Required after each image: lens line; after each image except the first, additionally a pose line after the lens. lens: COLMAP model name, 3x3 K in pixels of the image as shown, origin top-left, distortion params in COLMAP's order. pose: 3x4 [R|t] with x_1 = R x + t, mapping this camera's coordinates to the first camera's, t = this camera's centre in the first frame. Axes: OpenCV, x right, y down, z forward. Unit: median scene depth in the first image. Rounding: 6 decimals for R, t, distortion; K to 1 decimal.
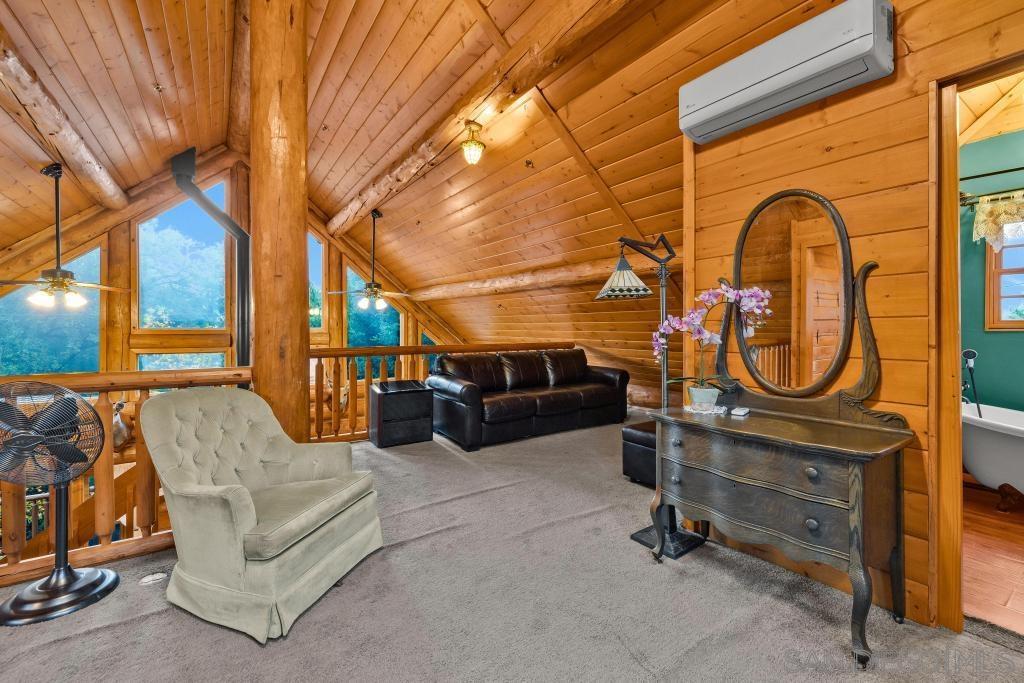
lens RADIAL K [[438.3, 0, 516.1], [0, 438.3, 332.8], [0, 0, 1]] dist [-0.002094, -0.000344]
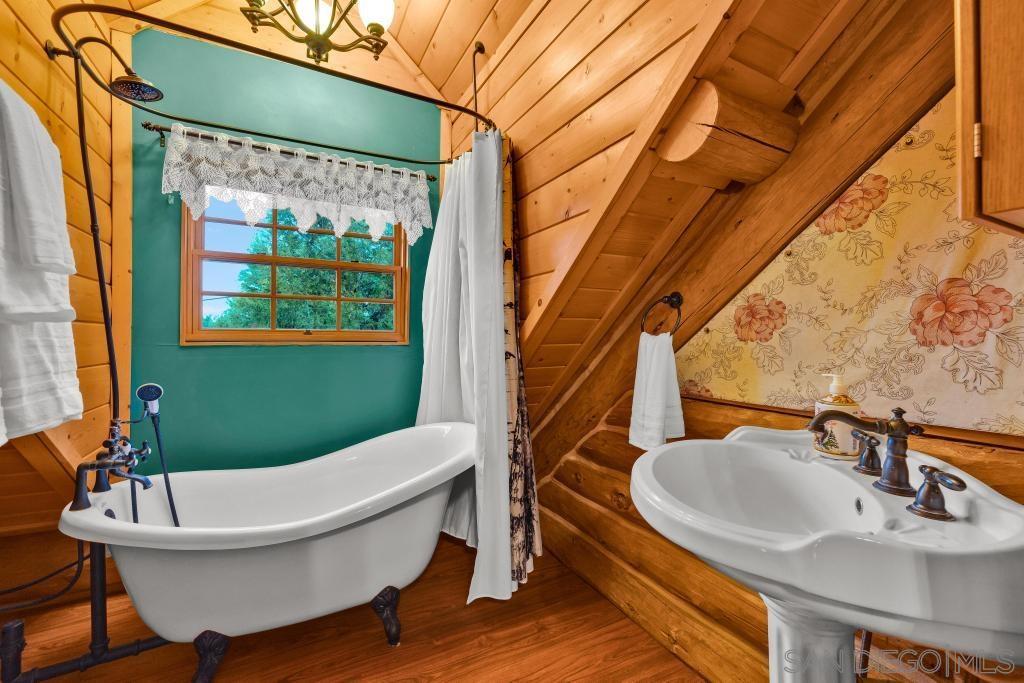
lens RADIAL K [[438.3, 0, 516.0], [0, 438.3, 338.2], [0, 0, 1]] dist [-0.002094, -0.000344]
pose [[0.120530, 0.002906, 0.992705, 0.523143], [0.004418, 0.999984, -0.003463, -0.010171], [-0.992700, 0.004803, 0.120516, 0.460693]]
